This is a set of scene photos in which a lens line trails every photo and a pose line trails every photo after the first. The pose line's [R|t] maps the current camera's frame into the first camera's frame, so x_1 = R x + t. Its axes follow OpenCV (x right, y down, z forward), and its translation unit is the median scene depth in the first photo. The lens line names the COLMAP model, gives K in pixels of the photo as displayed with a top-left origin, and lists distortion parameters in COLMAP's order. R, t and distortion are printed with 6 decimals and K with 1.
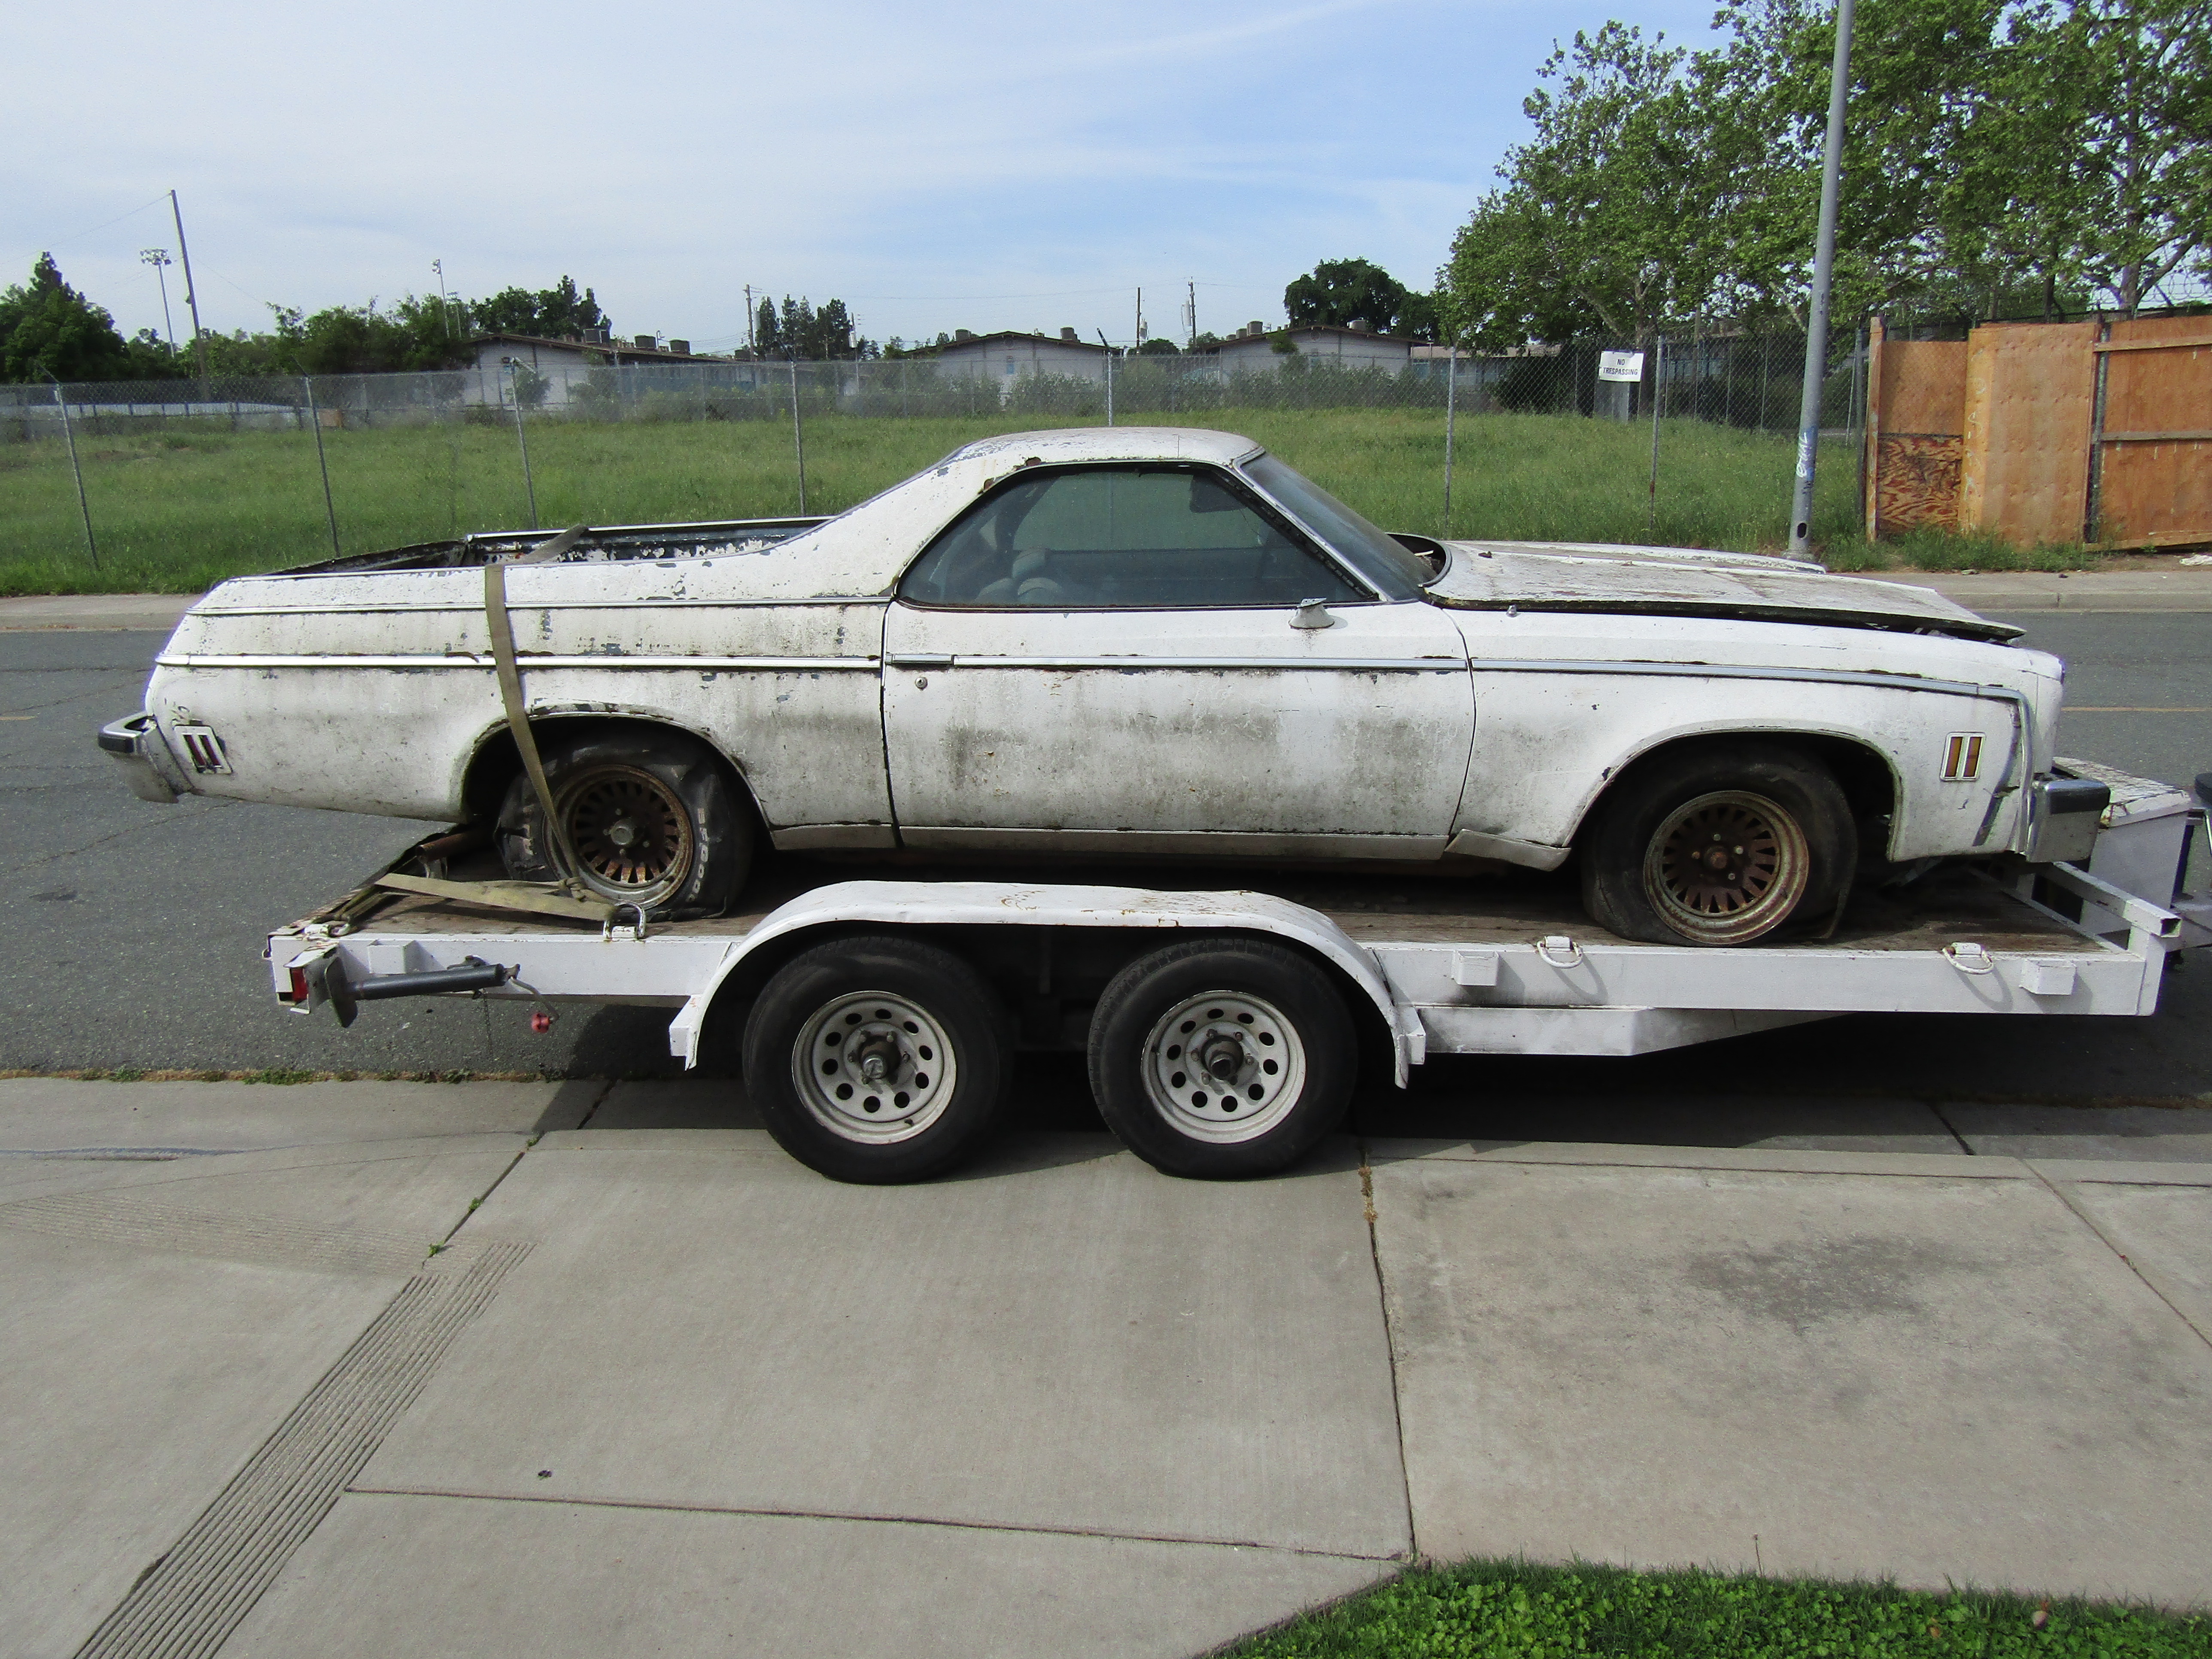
lens RADIAL K [[1603.3, 0, 1090.7], [0, 1603.3, 825.4], [0, 0, 1]] dist [-0.012716, 0.009732]
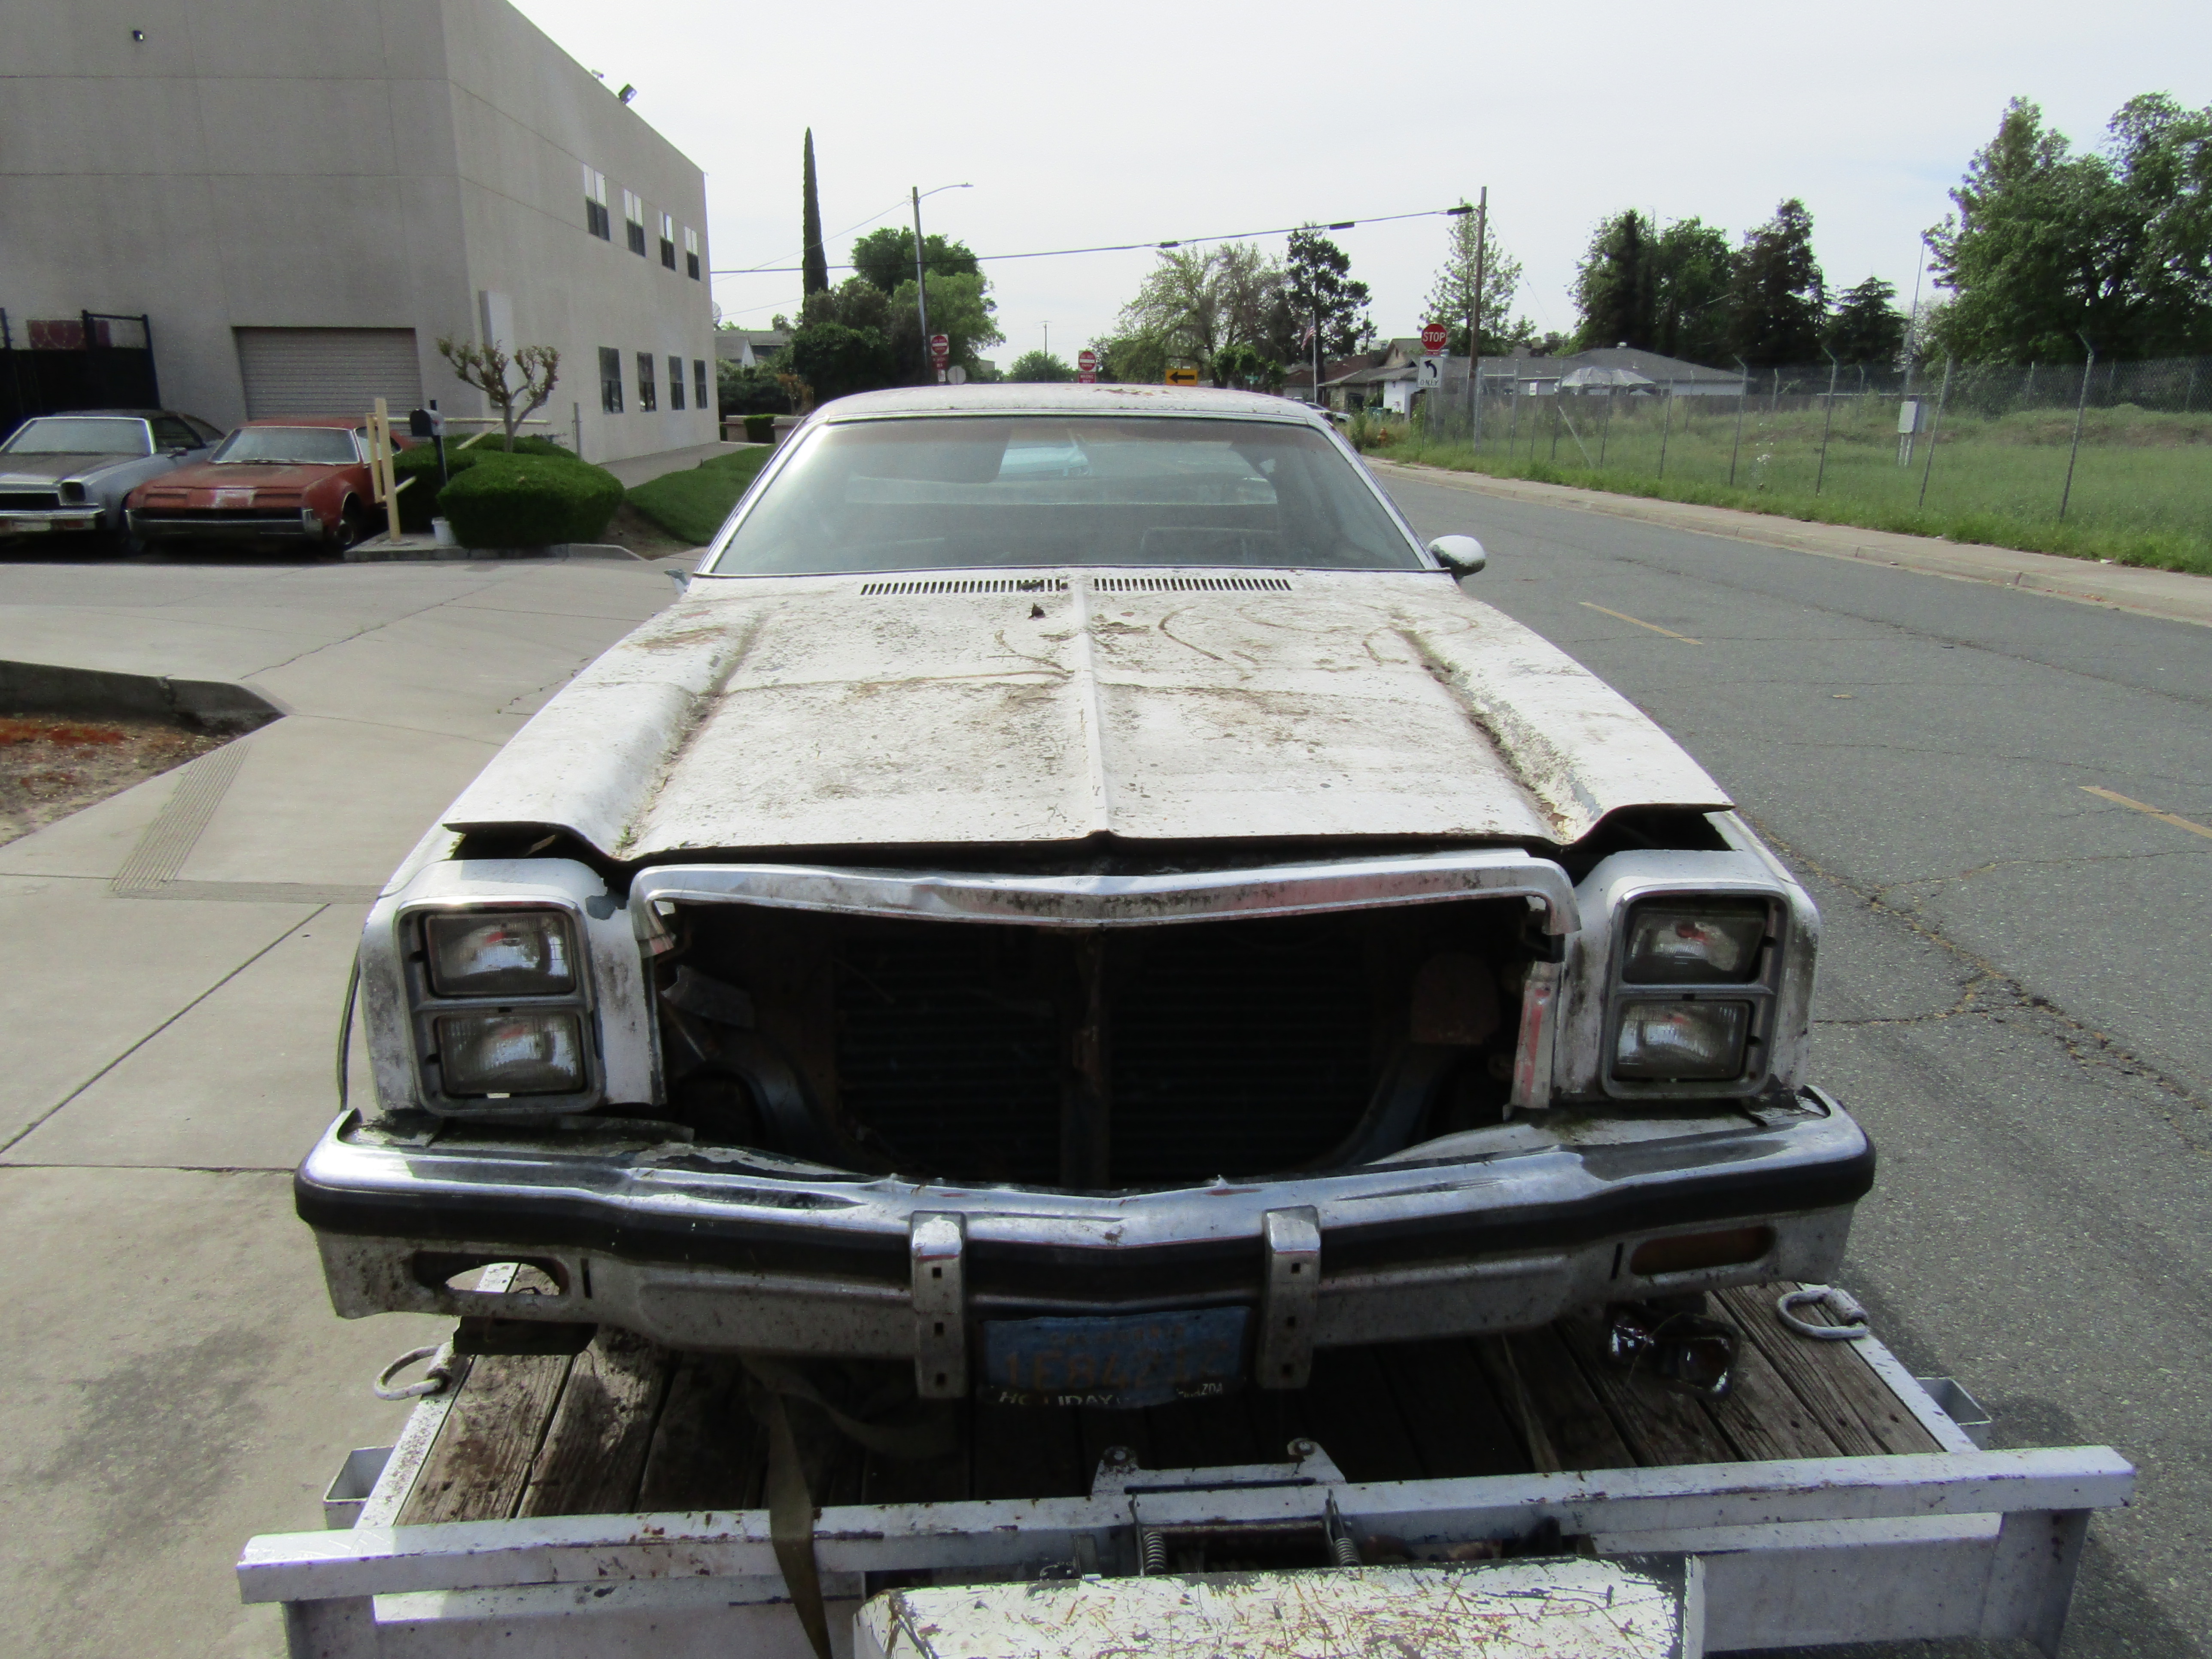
lens RADIAL K [[1603.3, 0, 1090.7], [0, 1603.3, 825.4], [0, 0, 1]] dist [-0.012716, 0.009732]
pose [[0.091727, 0.275503, -0.956914, 1.030255], [-0.259156, 0.934456, 0.244195, -0.279356], [0.961470, 0.225591, 0.157113, 1.081563]]
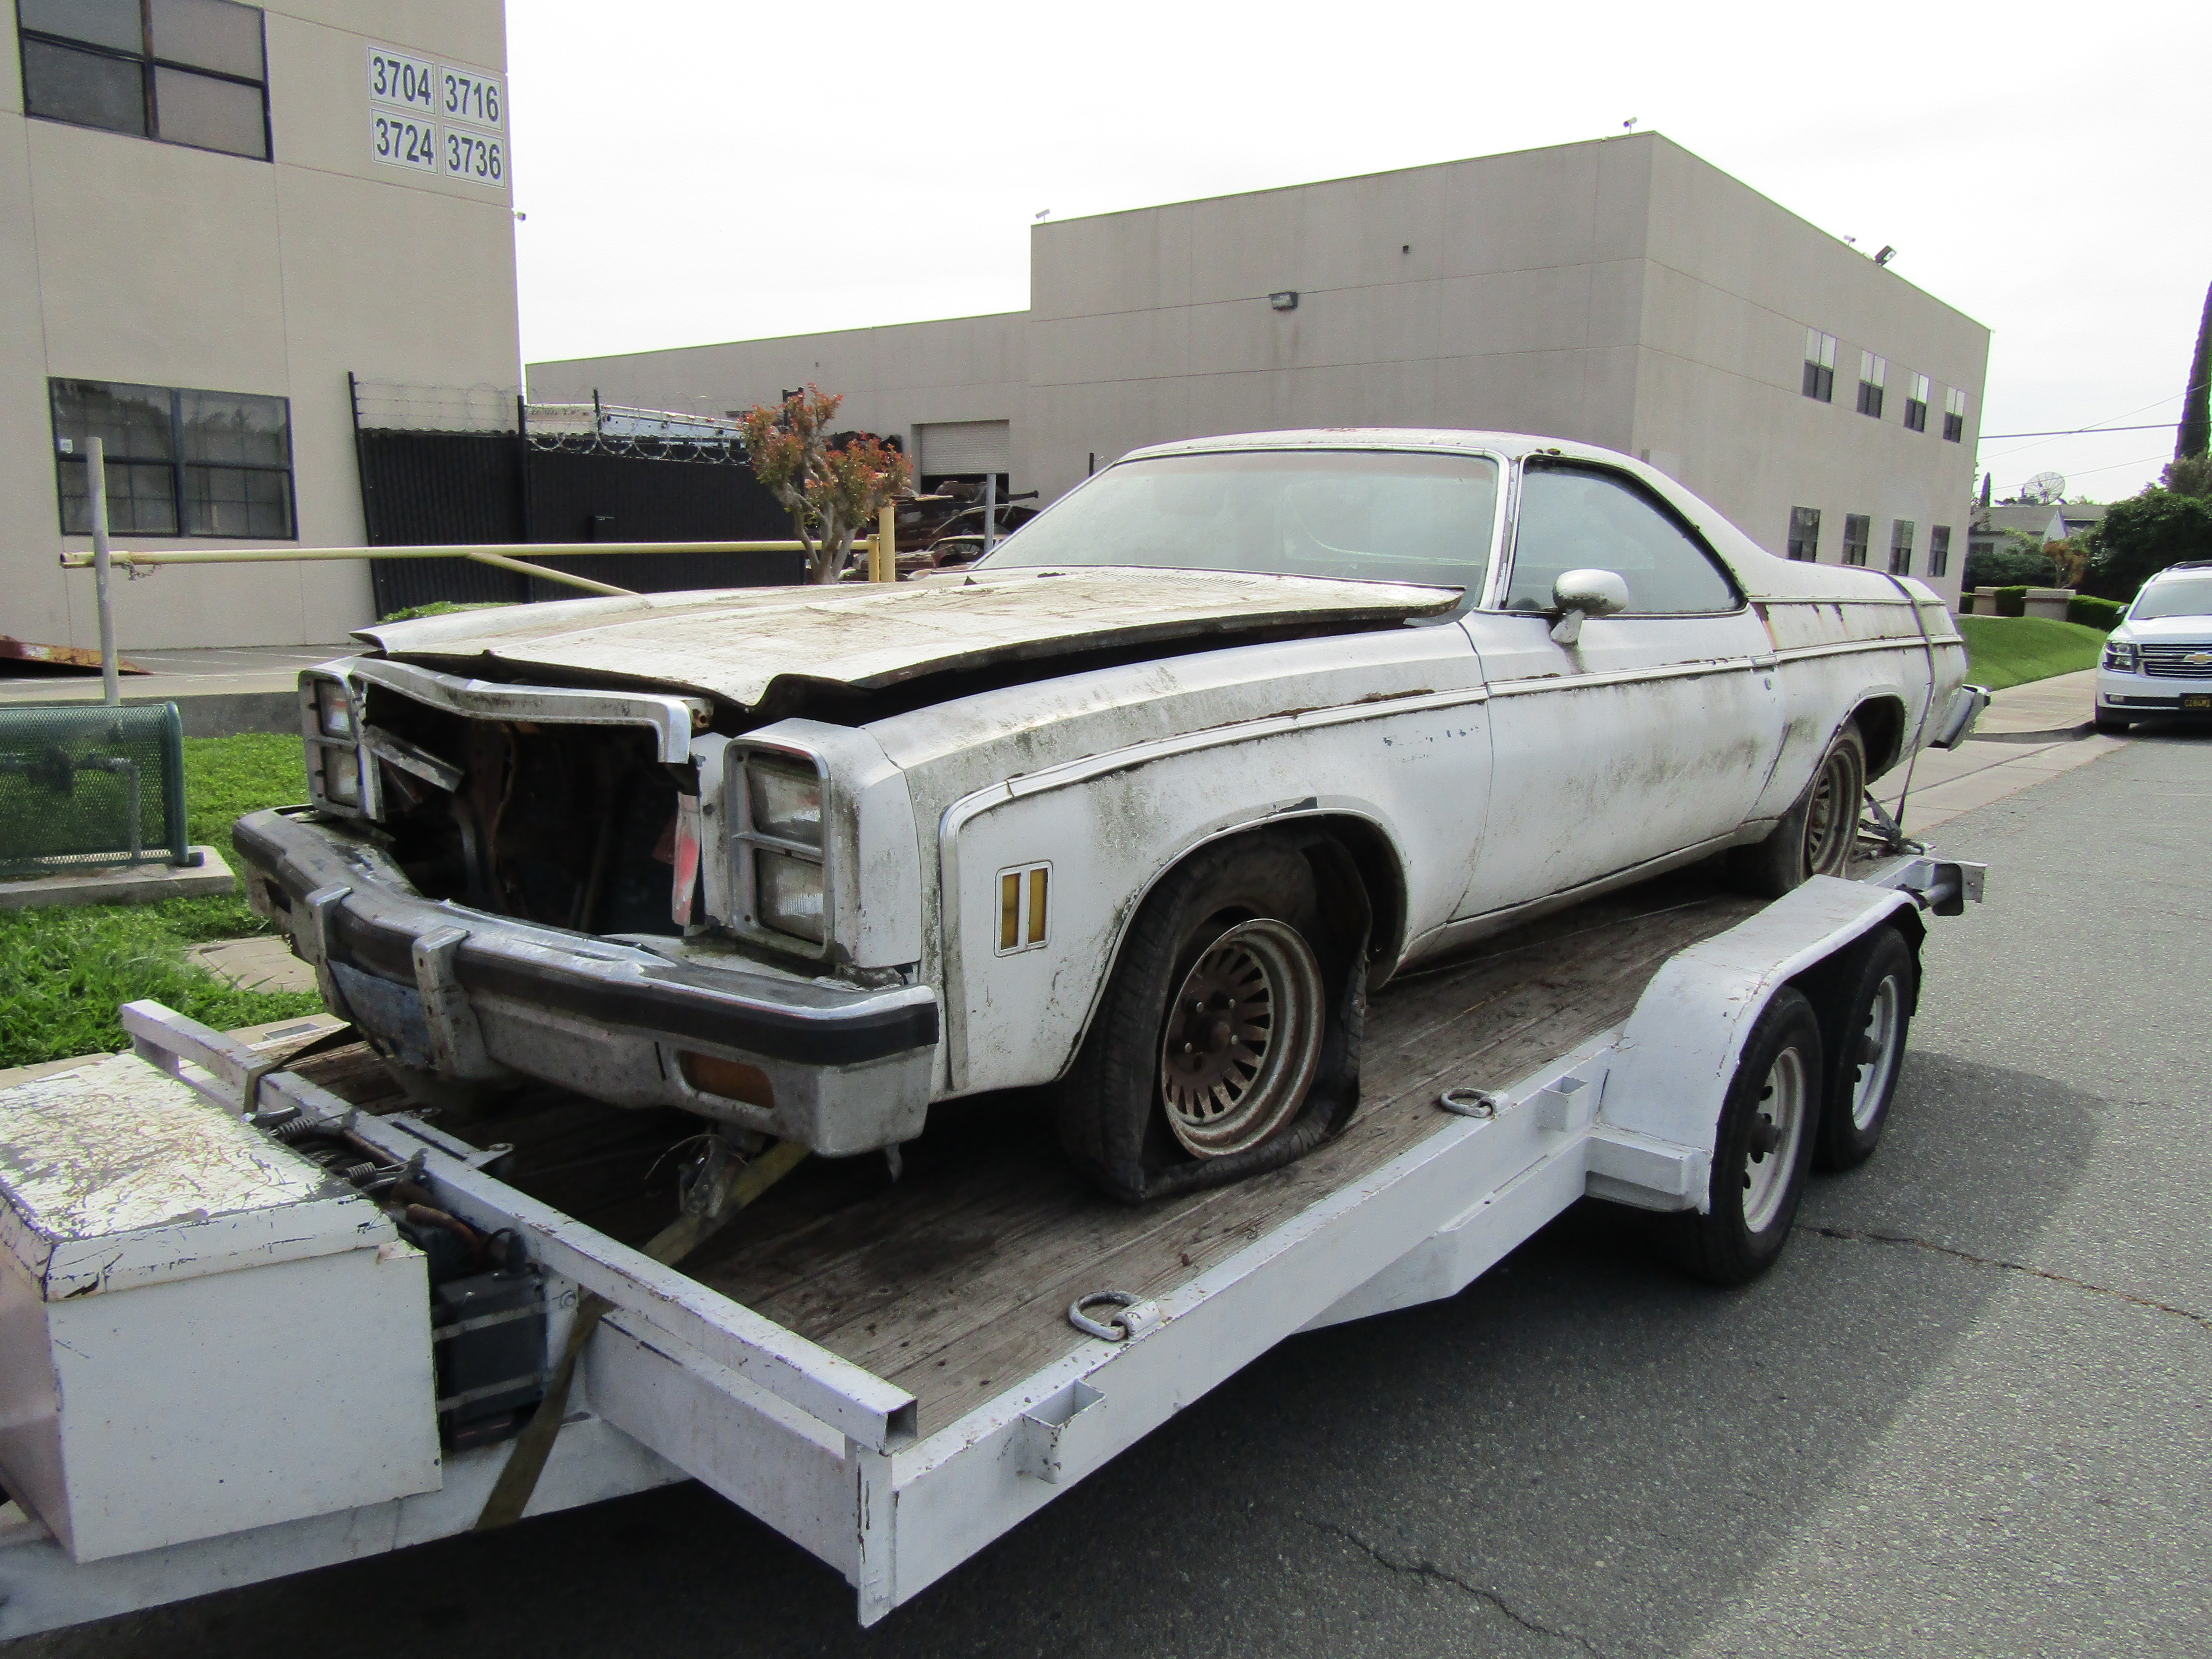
lens RADIAL K [[1601.1, 0, 1085.2], [0, 1601.1, 834.3], [0, 0, 1]] dist [-0.013767, -0.005091]
pose [[-0.642205, 0.133459, -0.754825, 0.930006], [-0.208576, 0.917146, 0.339615, -0.360977], [0.737610, 0.375541, -0.561160, 1.694413]]
